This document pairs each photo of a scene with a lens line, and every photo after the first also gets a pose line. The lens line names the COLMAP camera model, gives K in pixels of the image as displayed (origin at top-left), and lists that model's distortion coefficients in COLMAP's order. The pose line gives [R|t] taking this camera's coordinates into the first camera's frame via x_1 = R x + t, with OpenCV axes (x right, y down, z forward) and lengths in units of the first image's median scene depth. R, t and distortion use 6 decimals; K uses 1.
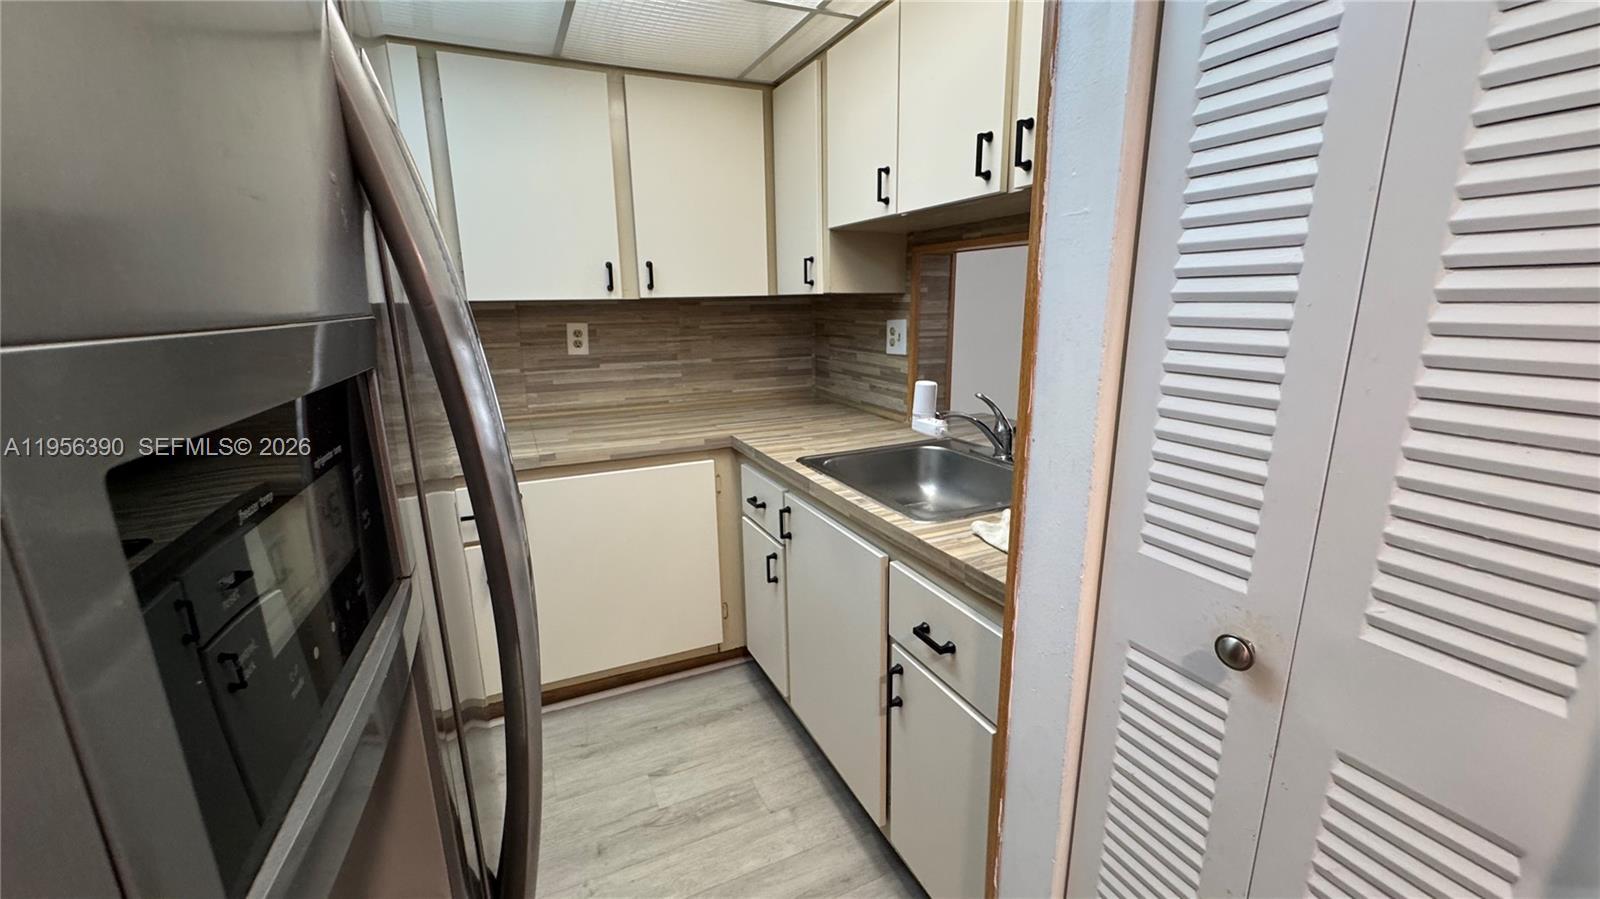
lens RADIAL K [[645.7, 0, 802.9], [0, 645.7, 451.2], [0, 0, 1]] dist [-0.003043, -0.000379]
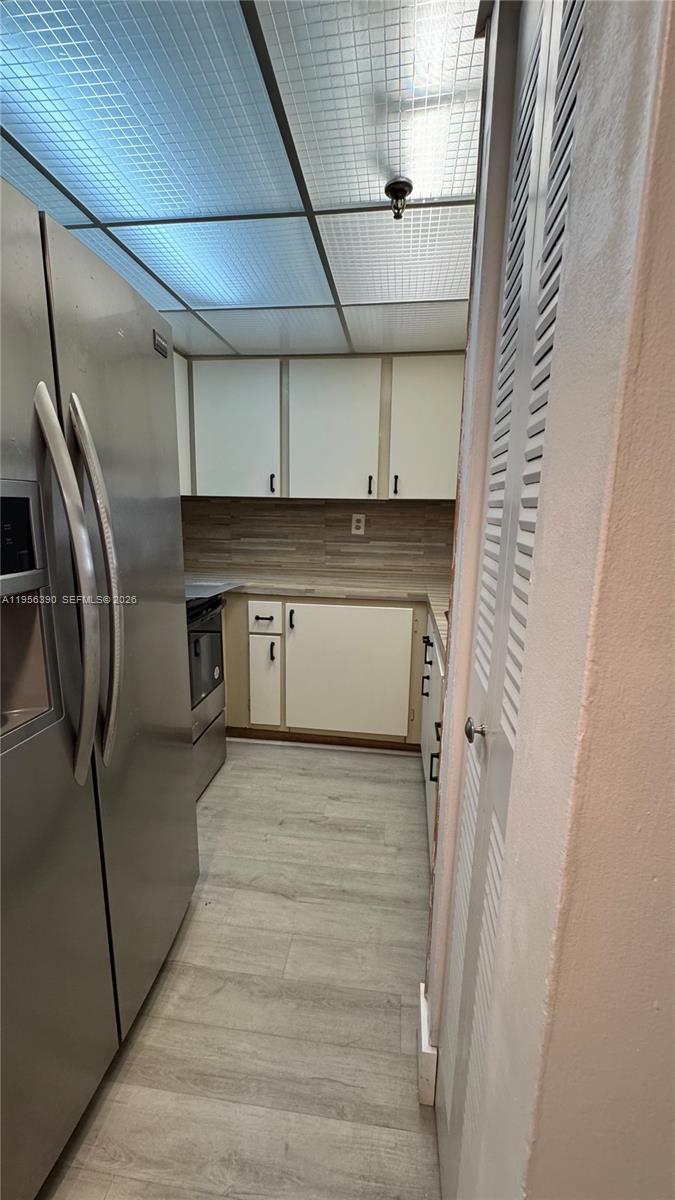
lens RADIAL K [[484.3, 0, 331.9], [0, 484.3, 600.6], [0, 0, 1]] dist [-0.003043, -0.000379]
pose [[0.844857, 0.132093, -0.518428, 0.267758], [-0.147763, 0.988960, 0.011180, 0.008285], [0.514182, 0.067159, 0.855048, -0.038002]]
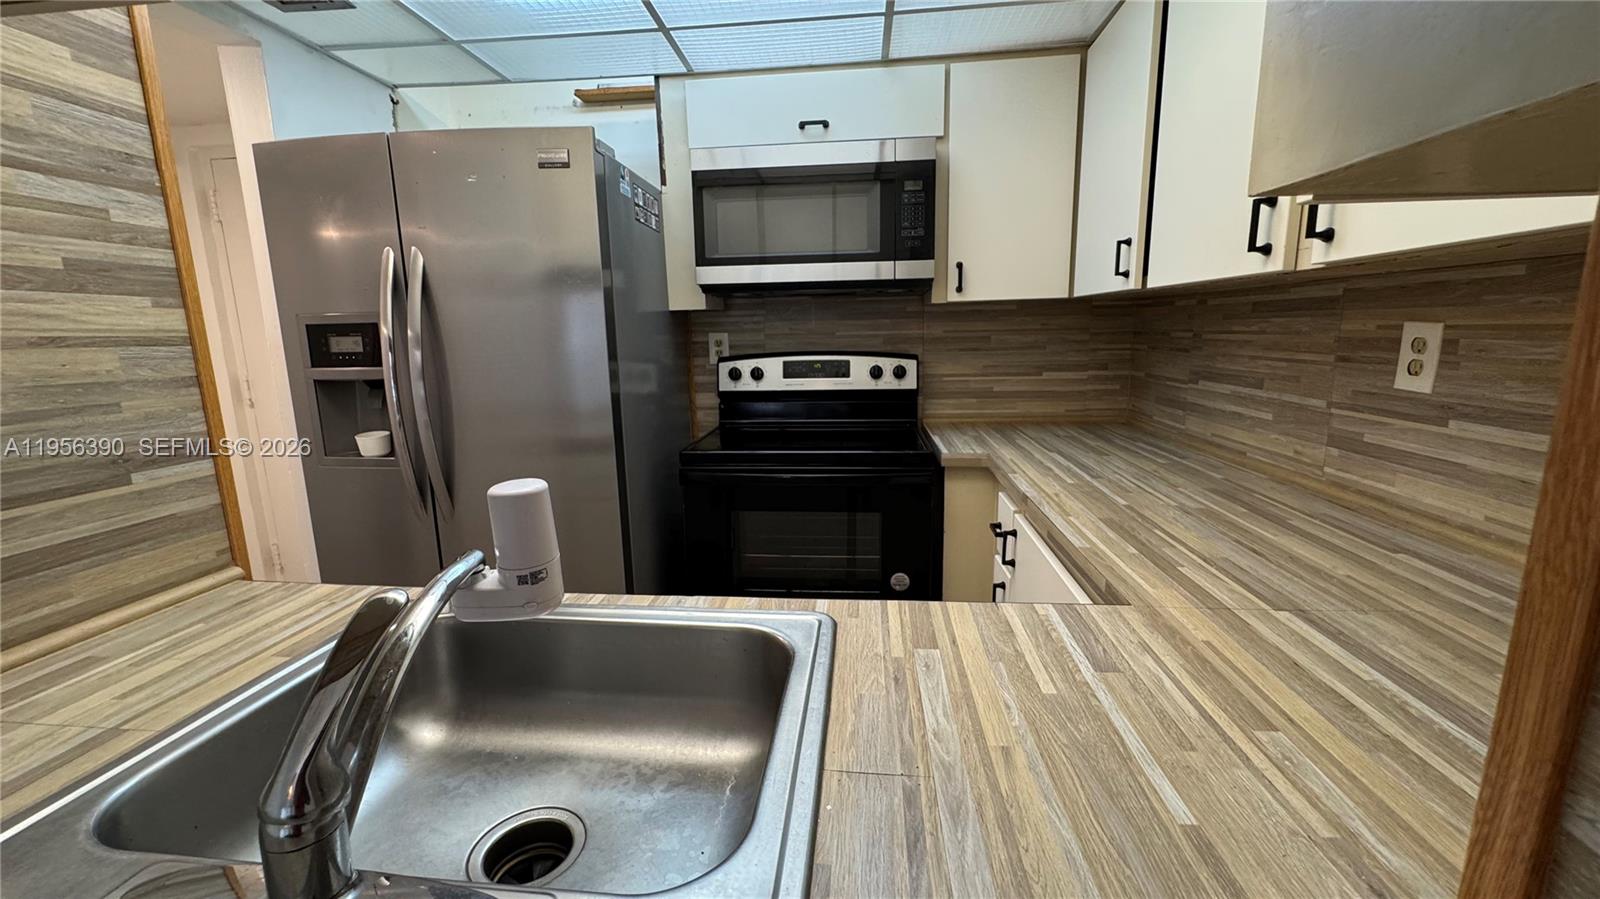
lens RADIAL K [[645.7, 0, 800.1], [0, 645.7, 450.7], [0, 0, 1]] dist [-0.003043, -0.000379]
pose [[-0.504018, 0.183373, -0.844003, 0.310745], [-0.175653, 0.935017, 0.308043, -0.199738], [0.845643, 0.303510, -0.439055, 0.966685]]
